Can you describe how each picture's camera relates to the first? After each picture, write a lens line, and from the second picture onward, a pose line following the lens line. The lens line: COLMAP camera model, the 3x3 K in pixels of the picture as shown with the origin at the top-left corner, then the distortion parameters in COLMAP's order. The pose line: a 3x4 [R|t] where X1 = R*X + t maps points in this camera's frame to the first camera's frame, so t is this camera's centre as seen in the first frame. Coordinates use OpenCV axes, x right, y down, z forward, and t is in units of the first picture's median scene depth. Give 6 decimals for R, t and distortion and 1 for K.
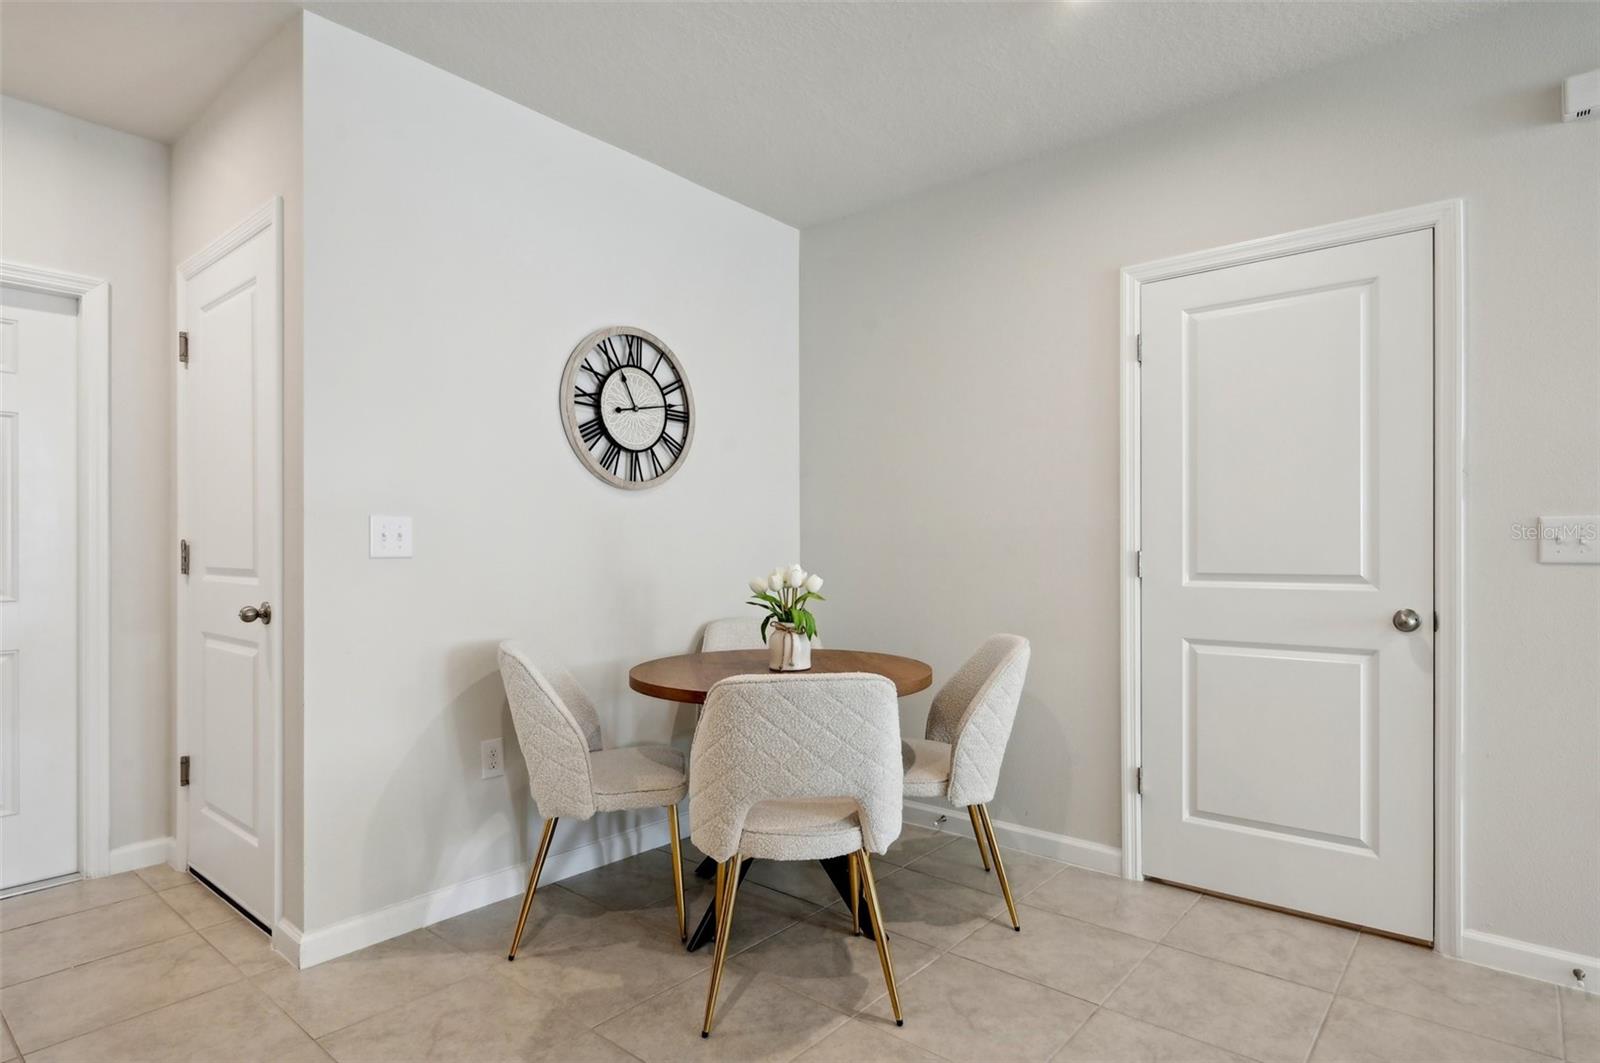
lens RADIAL K [[843.7, 0, 806.0], [0, 843.7, 551.6], [0, 0, 1]] dist [-0.004724, 0.002403]
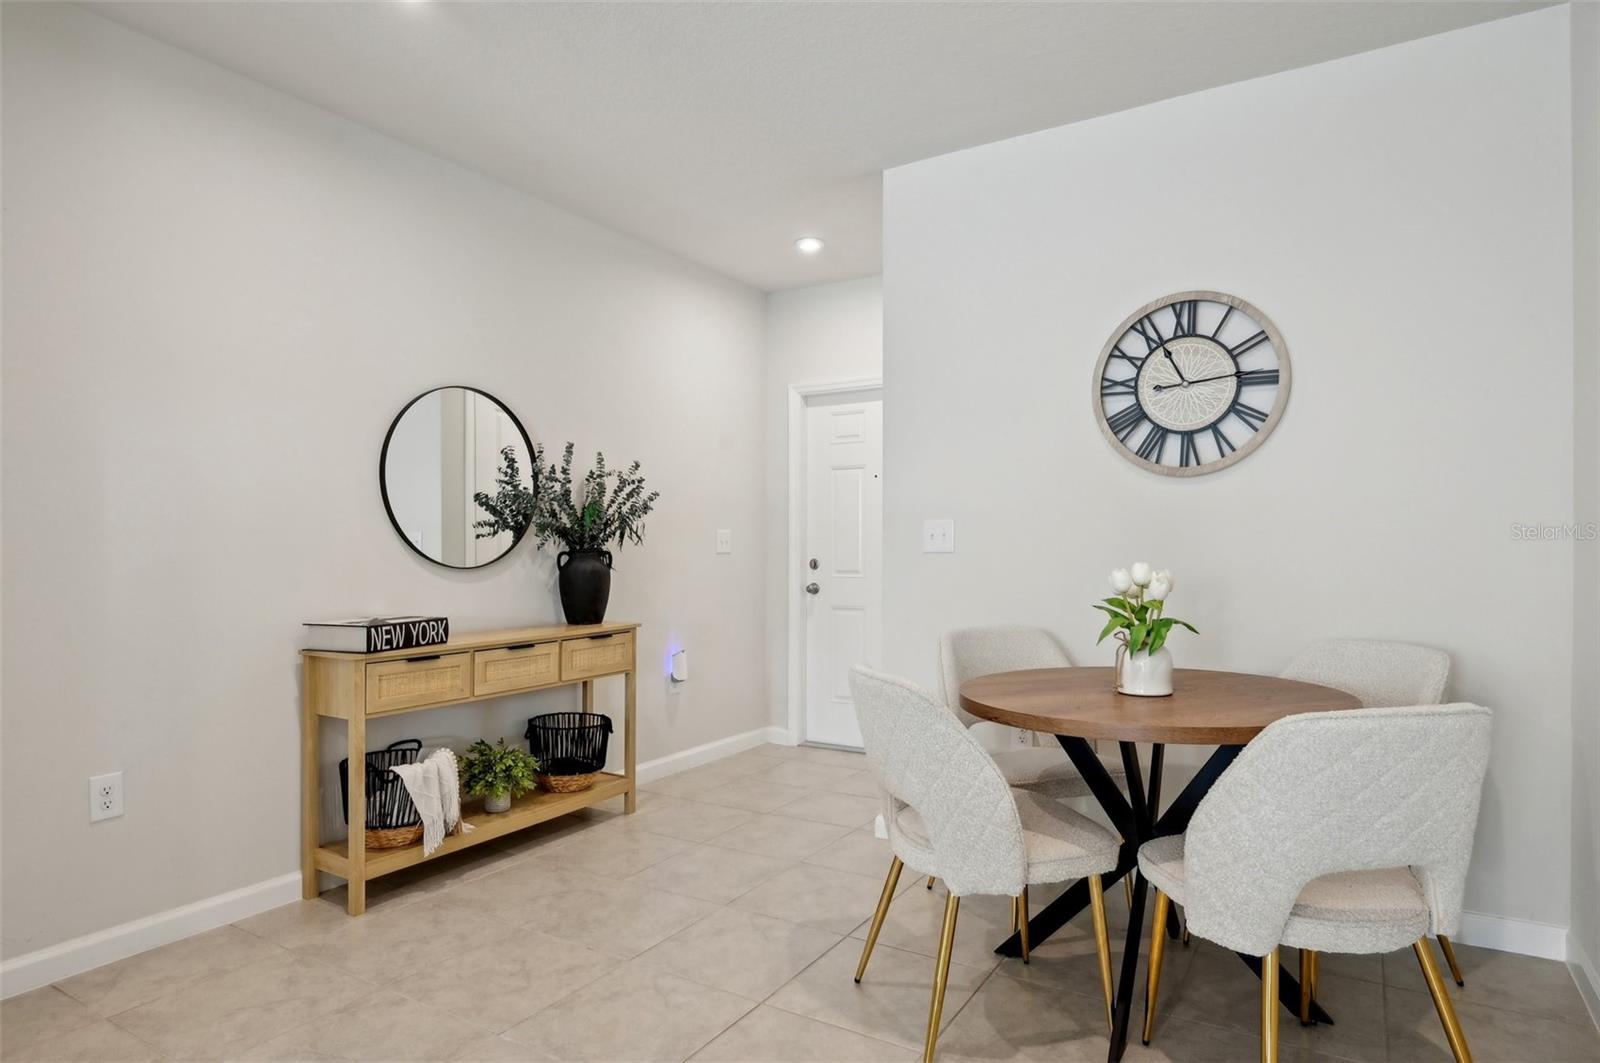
lens RADIAL K [[864.1, 0, 804.6], [0, 864.1, 547.6], [0, 0, 1]] dist [-0.002118, 0.000716]
pose [[0.172728, -0.001386, -0.984969, 0.672581], [0.002743, 0.999996, -0.000926, 0.000397], [0.984966, -0.002542, 0.172731, 0.497541]]
